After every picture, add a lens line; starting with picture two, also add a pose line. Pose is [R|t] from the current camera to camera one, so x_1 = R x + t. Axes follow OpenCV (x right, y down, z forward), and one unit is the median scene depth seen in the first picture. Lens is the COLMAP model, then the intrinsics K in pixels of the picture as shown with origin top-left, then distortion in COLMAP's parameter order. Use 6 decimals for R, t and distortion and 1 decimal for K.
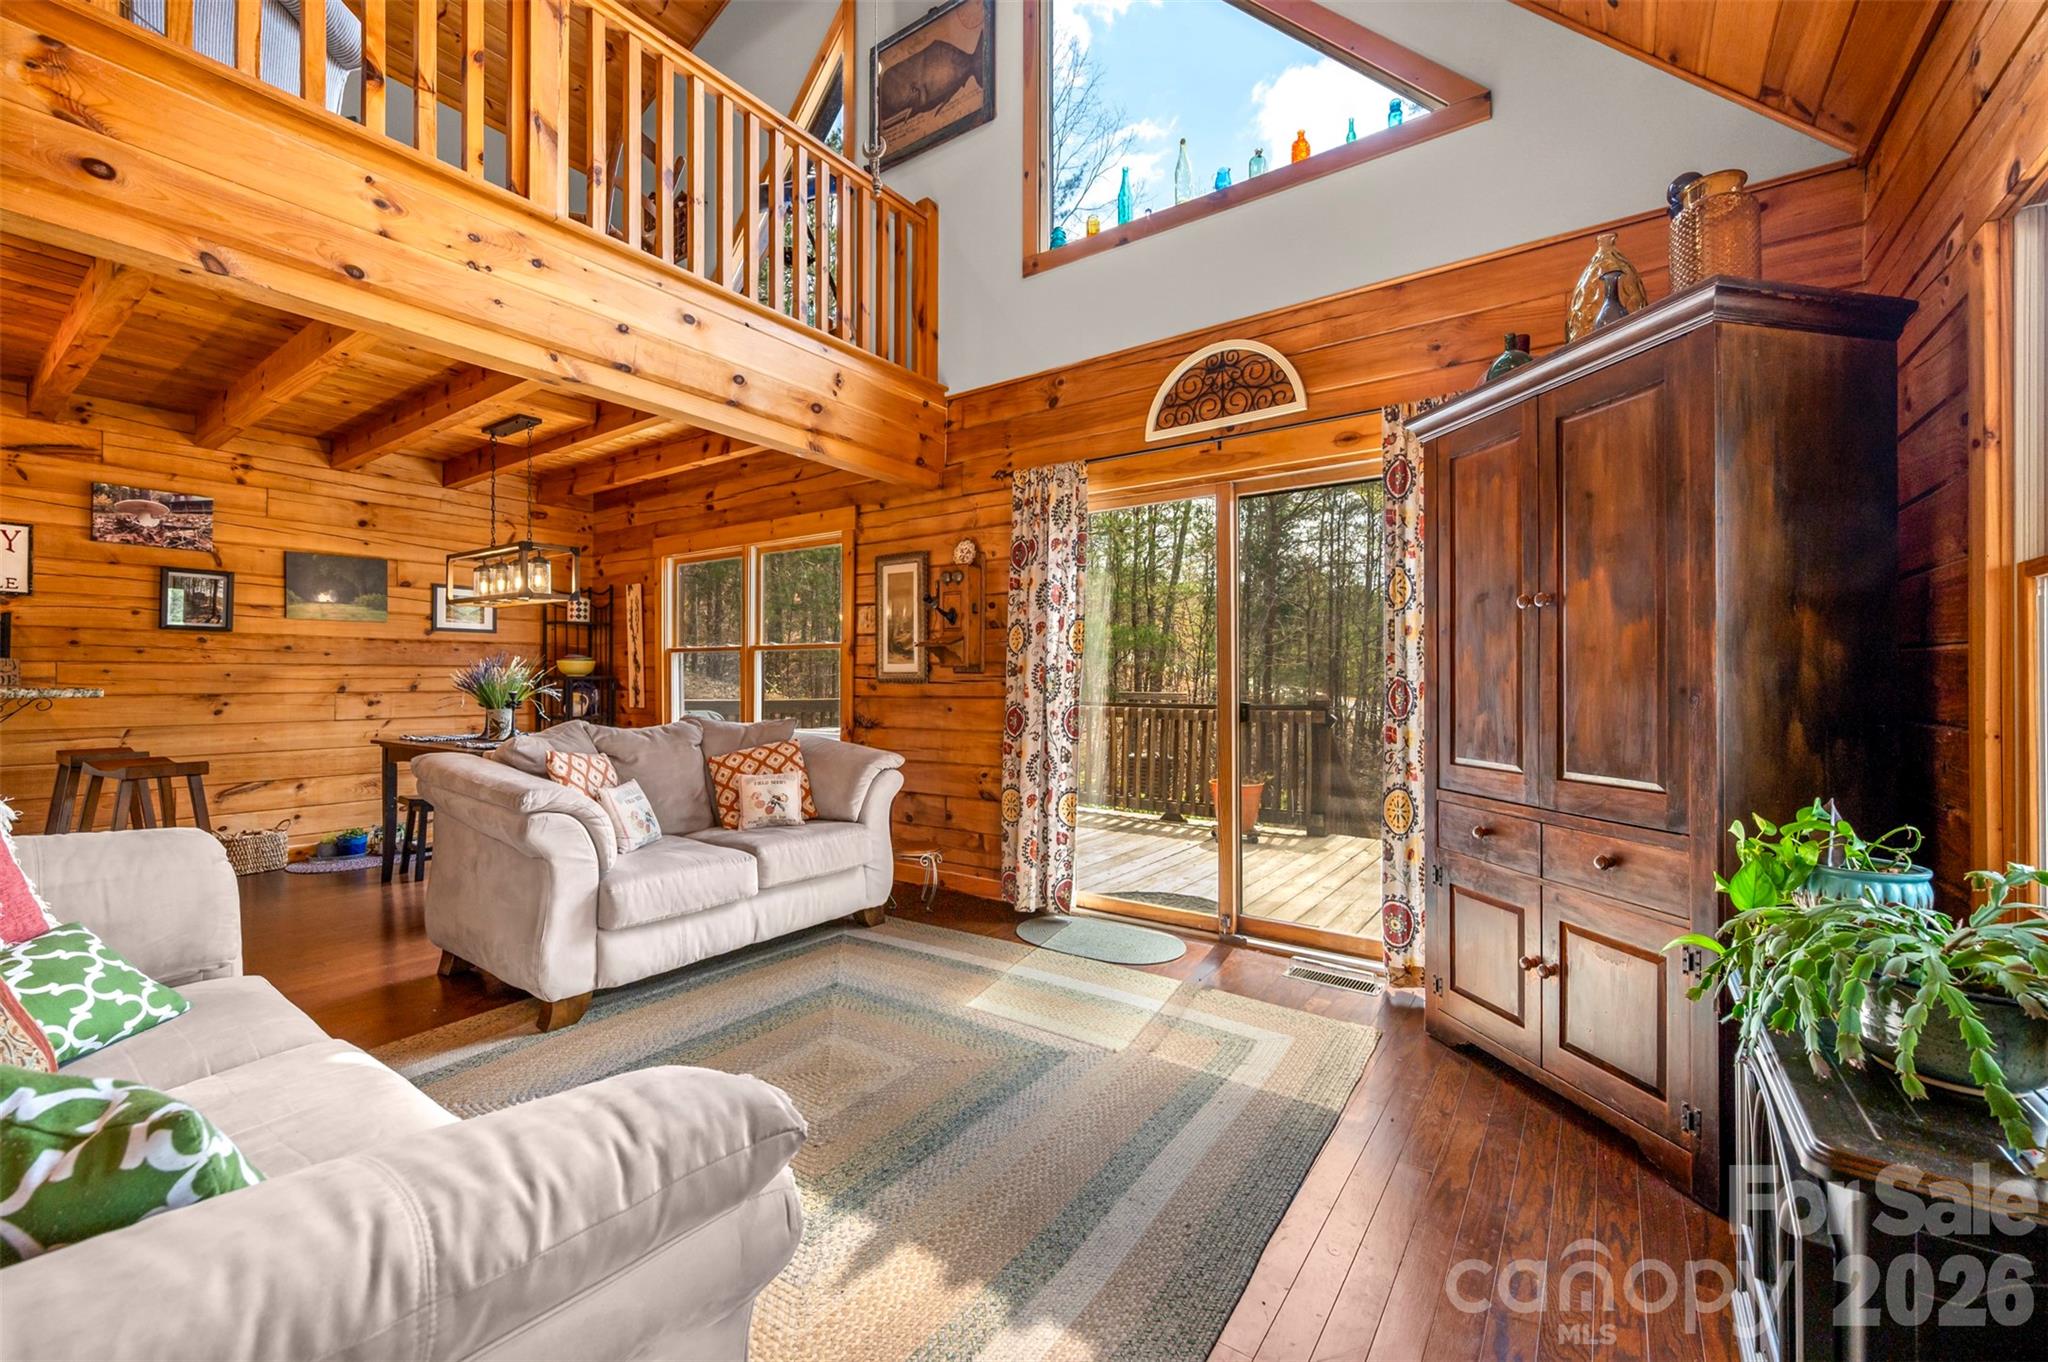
lens RADIAL K [[813.2, 0, 1021.0], [0, 813.2, 681.9], [0, 0, 1]] dist [0.000774, -0.000334]
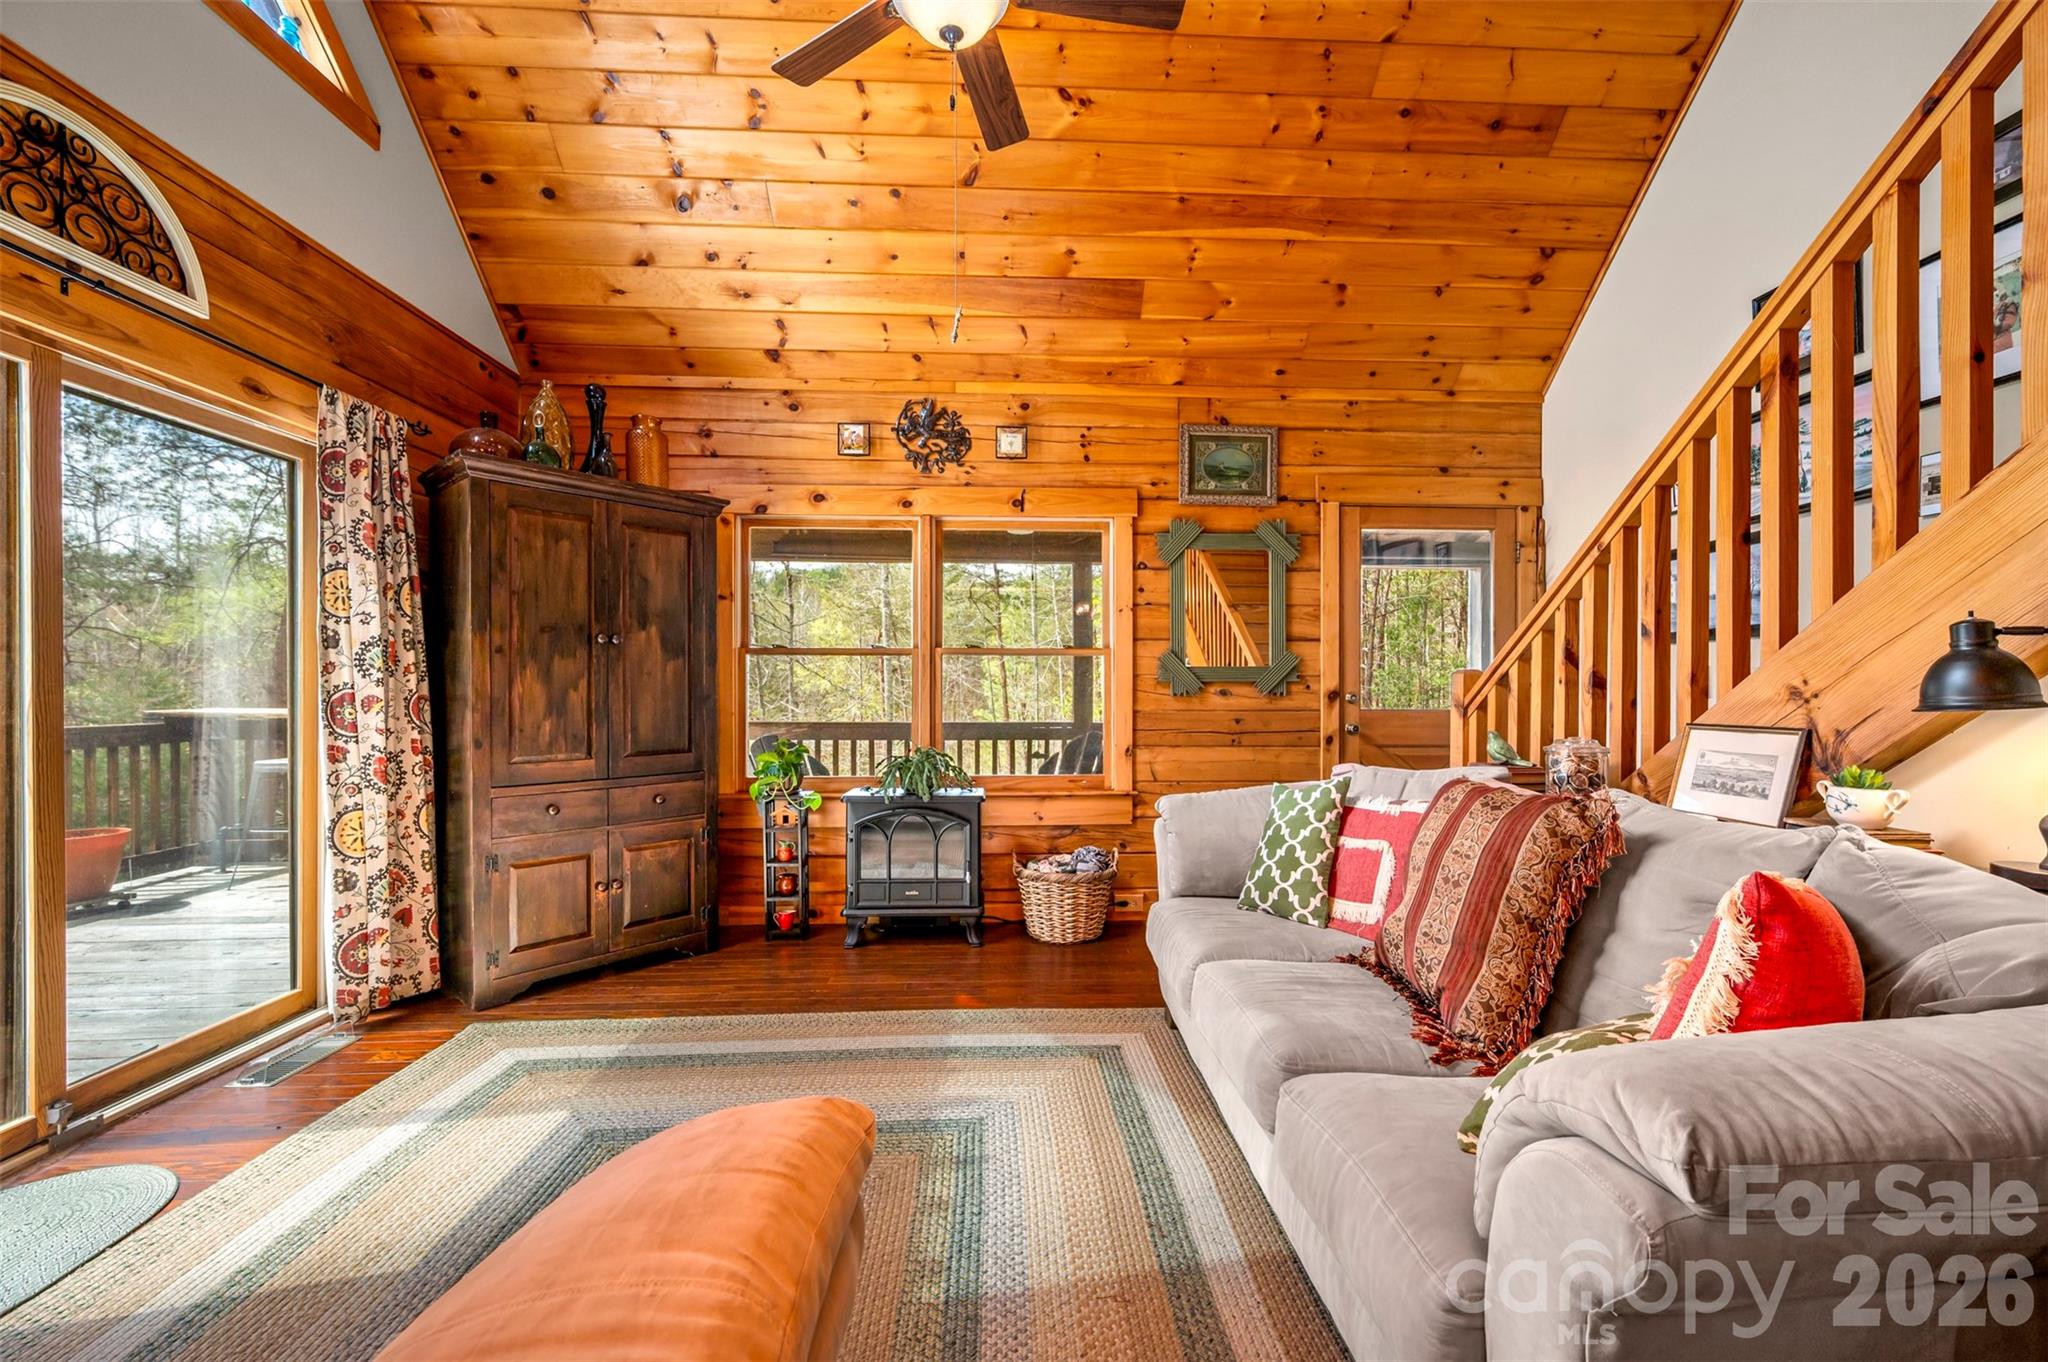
lens RADIAL K [[813.2, 0, 1031.7], [0, 813.2, 692.2], [0, 0, 1]] dist [0.000774, -0.000334]
pose [[-0.621349, -0.004101, 0.783524, -0.465993], [0.001139, 0.999981, 0.006138, -0.004566], [-0.783533, 0.004706, -0.621332, 0.607144]]
